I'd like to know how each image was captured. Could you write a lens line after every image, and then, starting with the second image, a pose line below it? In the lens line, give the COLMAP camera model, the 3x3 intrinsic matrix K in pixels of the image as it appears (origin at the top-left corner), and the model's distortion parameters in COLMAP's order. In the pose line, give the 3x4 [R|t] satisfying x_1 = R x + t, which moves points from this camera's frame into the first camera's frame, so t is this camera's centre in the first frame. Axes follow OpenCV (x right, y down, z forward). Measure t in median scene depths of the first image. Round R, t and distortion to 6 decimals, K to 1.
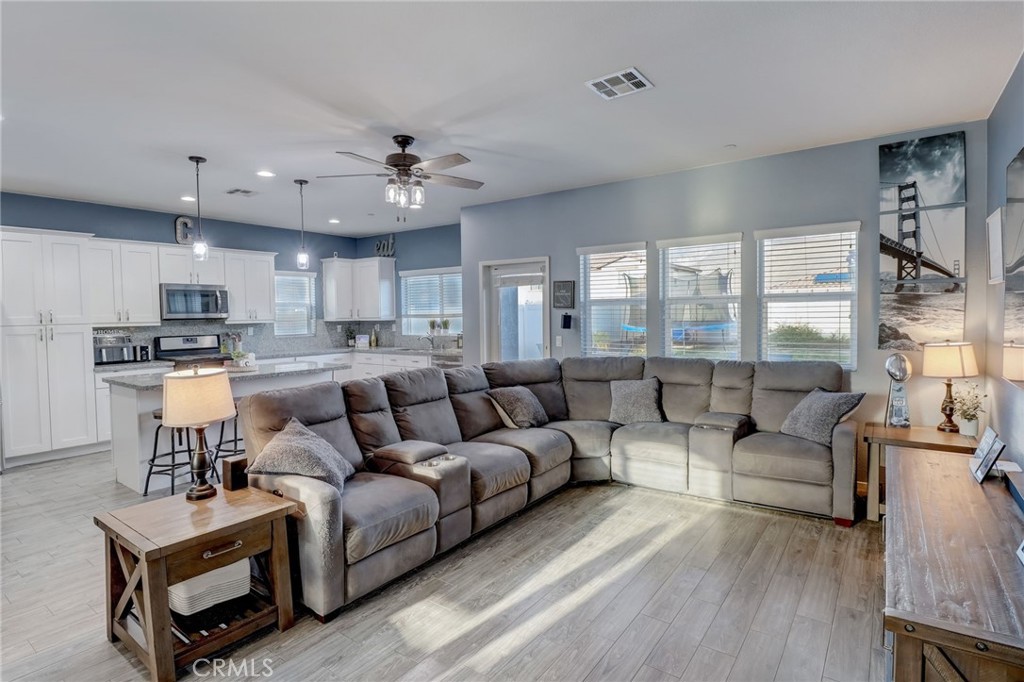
lens RADIAL K [[561.1, 0, 514.1], [0, 561.1, 337.2], [0, 0, 1]] dist [0.002050, -0.000162]
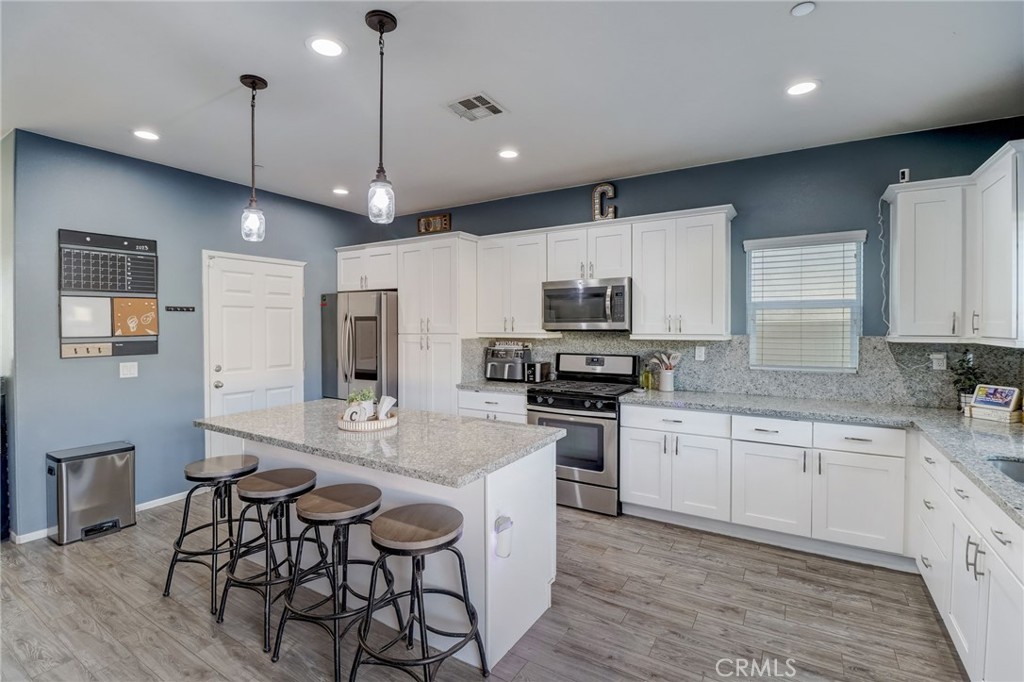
lens RADIAL K [[480.3, 0, 486.5], [0, 480.3, 333.2], [0, 0, 1]] dist [0.032827, -0.028049]
pose [[0.066226, 0.030582, -0.997336, 0.006864], [-0.040819, 0.998777, 0.027916, -0.040085], [0.996969, 0.038861, 0.067393, 0.827486]]
